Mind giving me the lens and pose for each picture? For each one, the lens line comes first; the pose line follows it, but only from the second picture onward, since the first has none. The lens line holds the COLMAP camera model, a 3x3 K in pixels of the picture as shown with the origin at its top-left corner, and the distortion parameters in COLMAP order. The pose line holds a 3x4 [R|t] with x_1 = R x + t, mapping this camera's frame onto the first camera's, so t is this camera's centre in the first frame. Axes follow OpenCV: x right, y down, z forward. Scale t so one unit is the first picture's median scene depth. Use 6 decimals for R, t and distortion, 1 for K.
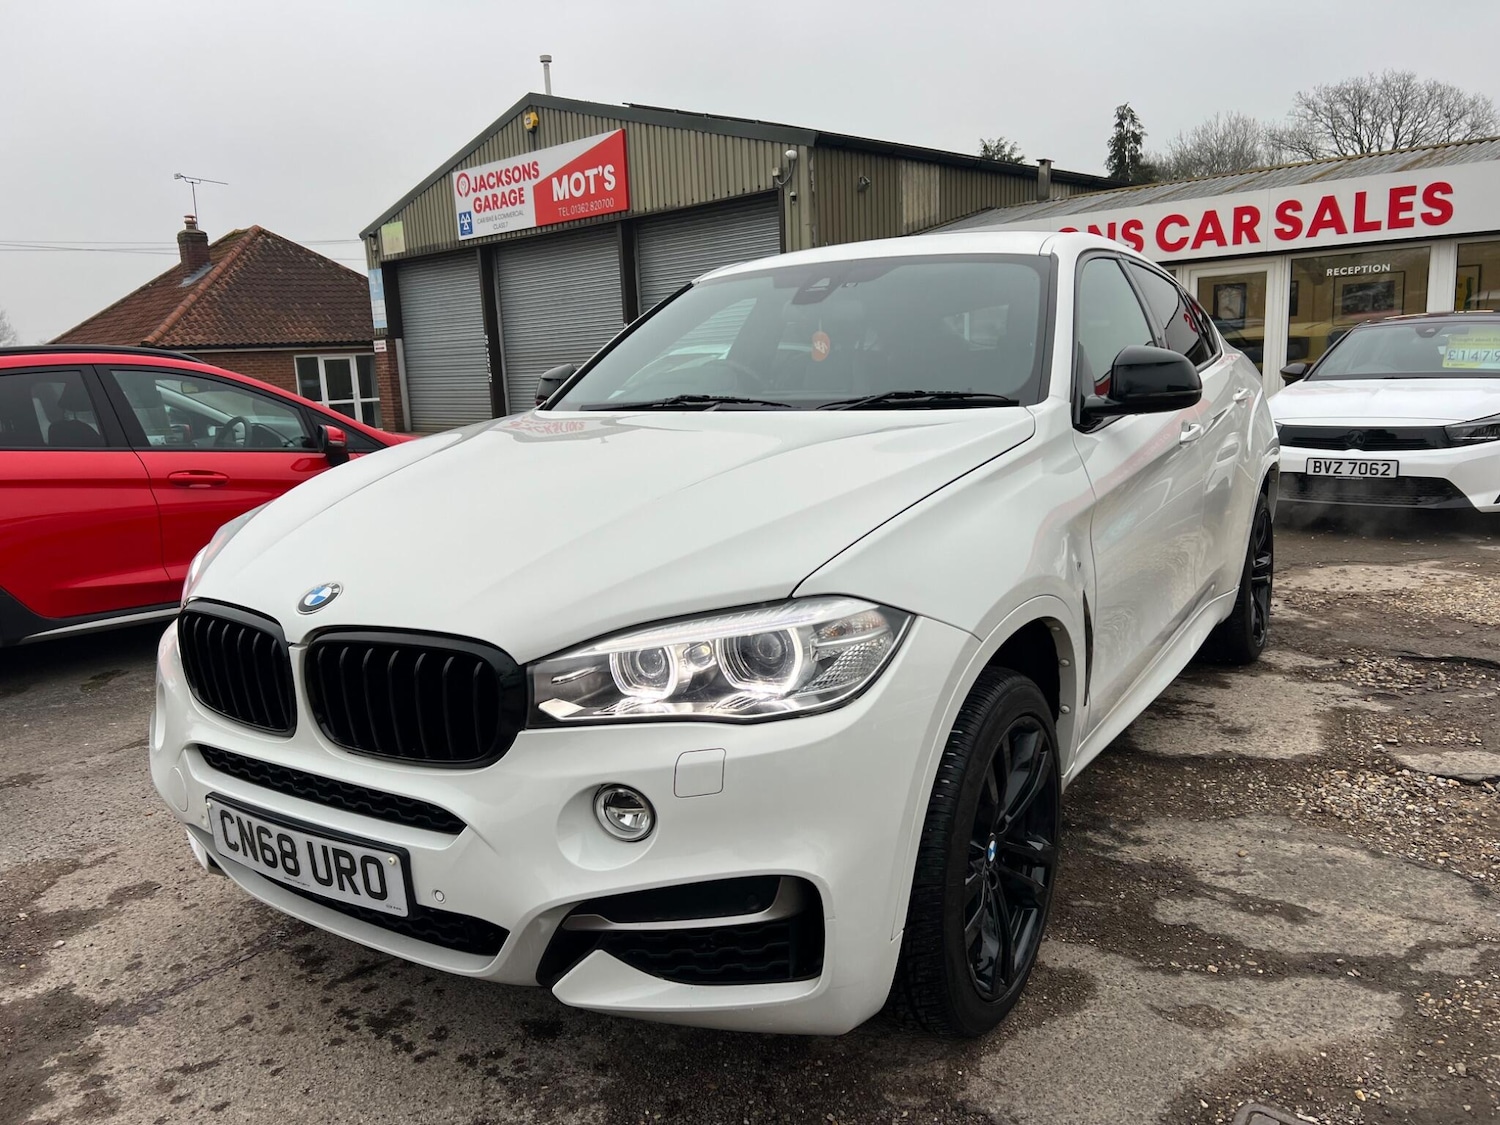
lens RADIAL K [[1127.2, 0, 738.0], [0, 1127.2, 571.9], [0, 0, 1]] dist [0.061055, -0.066272]
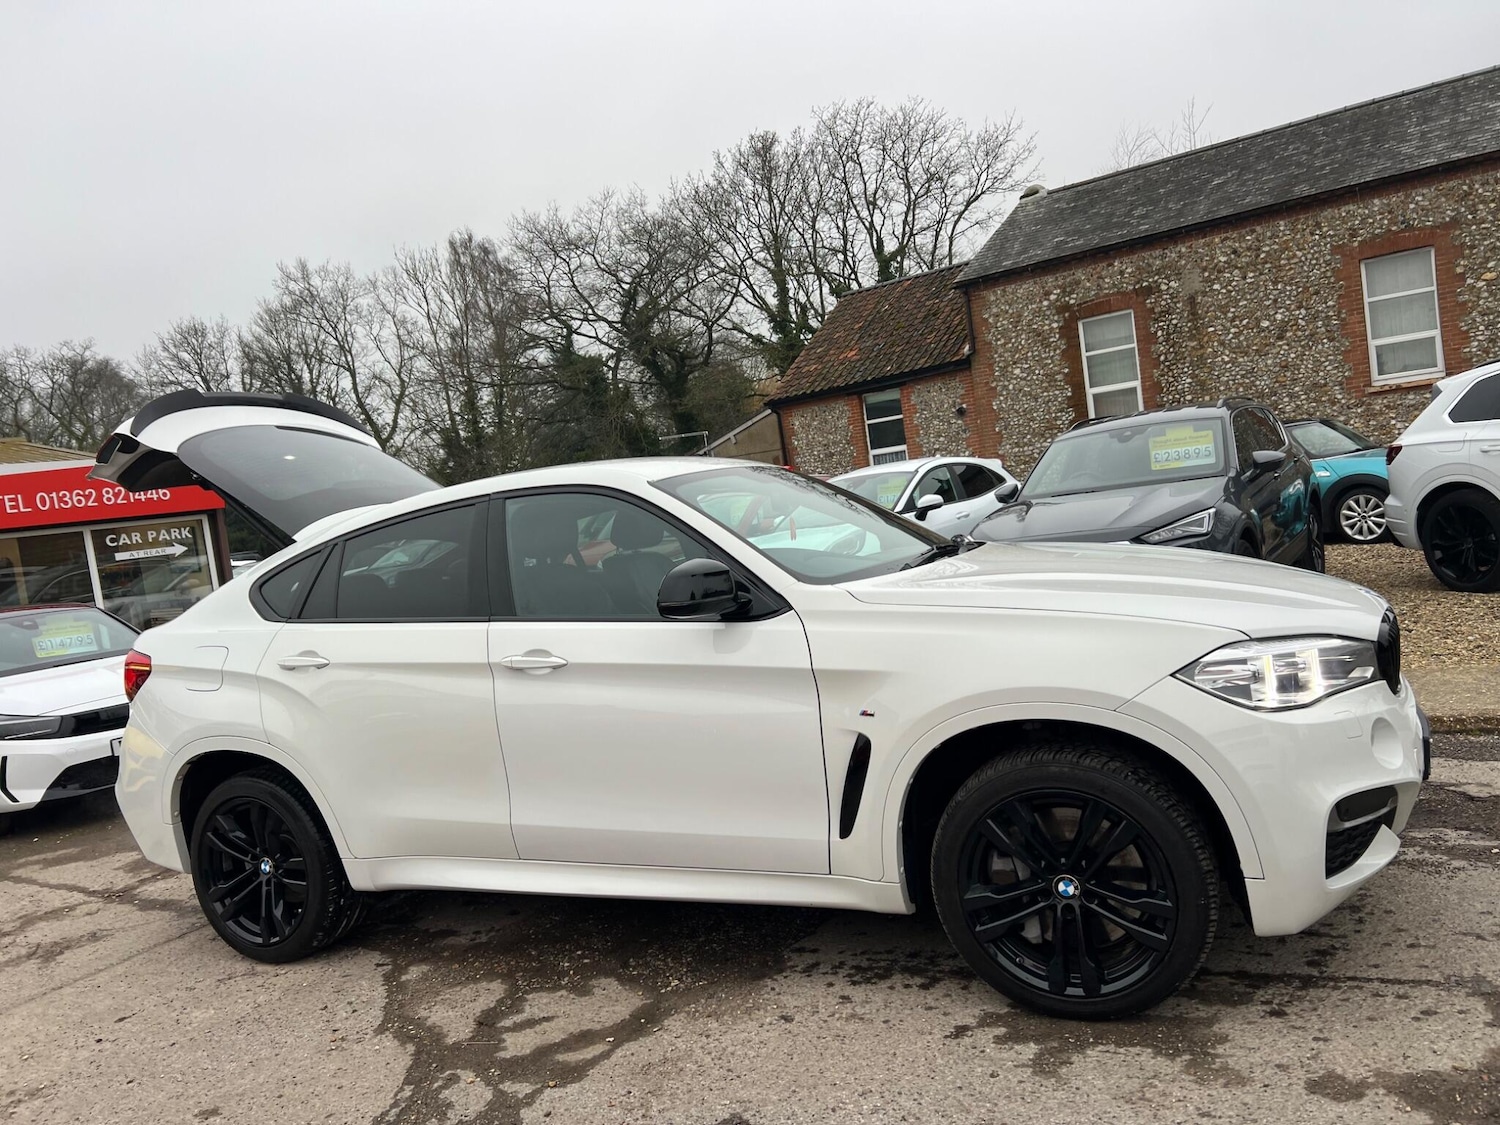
lens RADIAL K [[1127.2, 0, 749.0], [0, 1127.2, 574.8], [0, 0, 1]] dist [0.061055, -0.066272]
pose [[-0.124014, -0.008015, 0.992248, -0.677662], [0.321859, 0.945577, 0.047865, -0.134144], [-0.938630, 0.325300, -0.114685, 0.713142]]
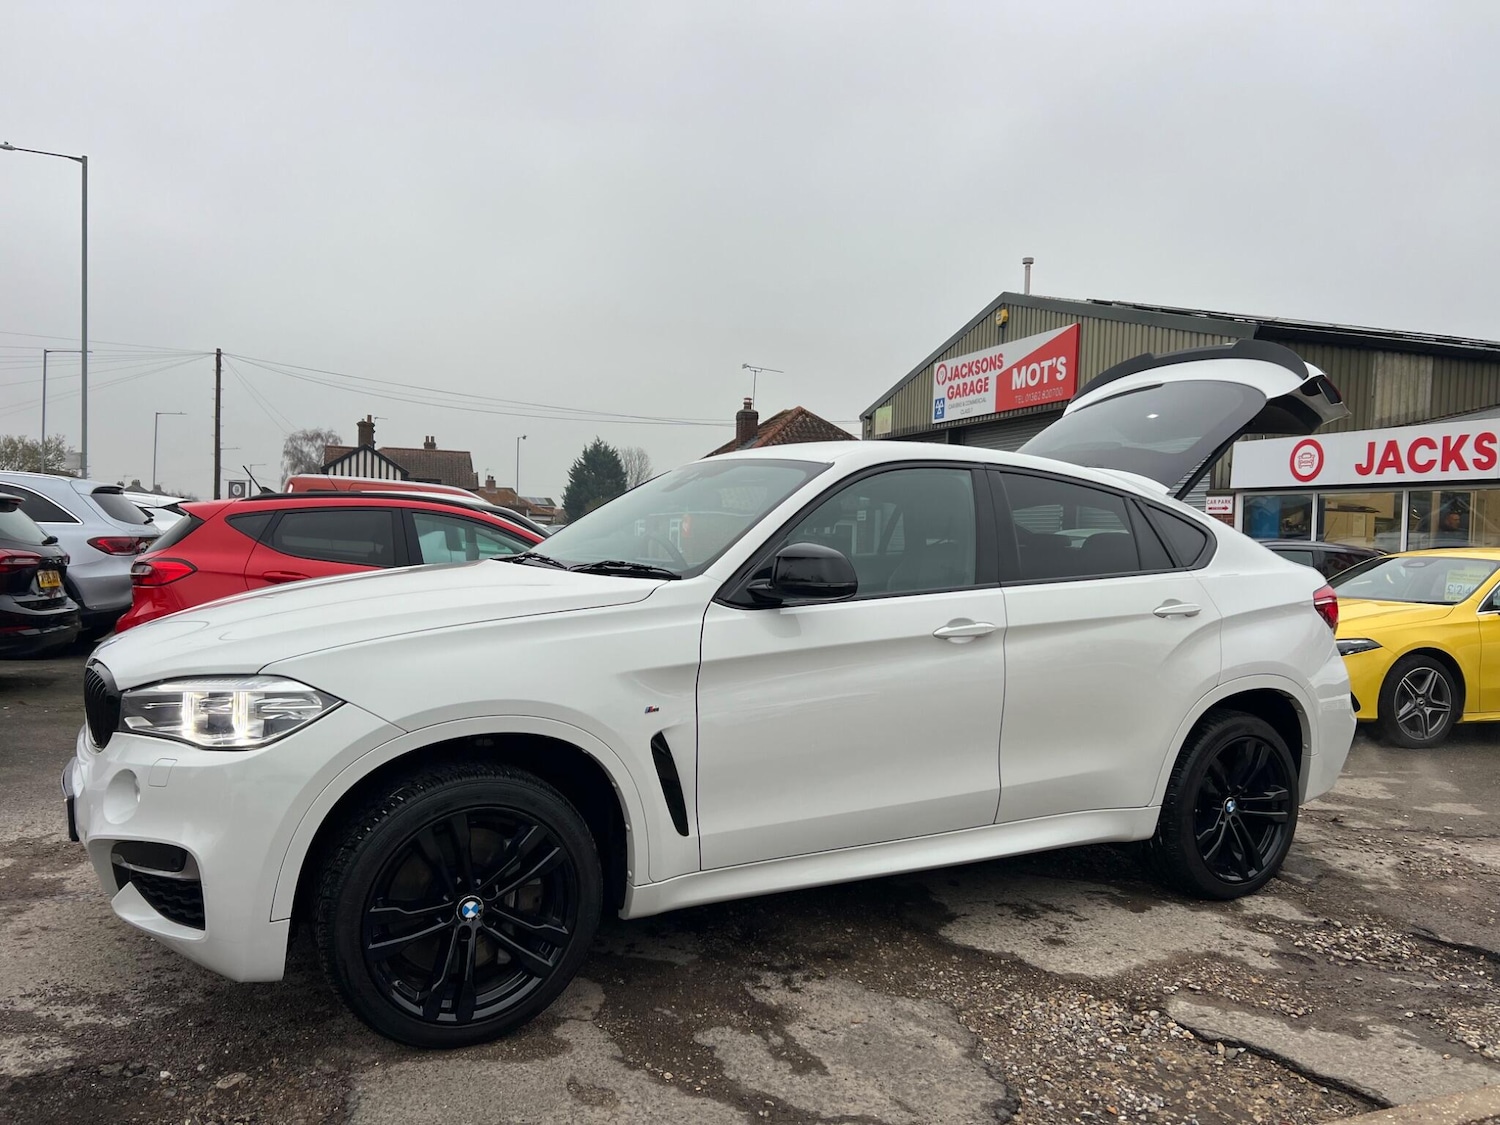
lens RADIAL K [[1127.2, 0, 740.4], [0, 1127.2, 577.2], [0, 0, 1]] dist [0.061055, -0.066272]
pose [[0.878978, 0.091856, -0.467931, 0.416825], [-0.158916, 0.981605, -0.105822, -0.014413], [0.449603, 0.167377, 0.877407, -0.022531]]
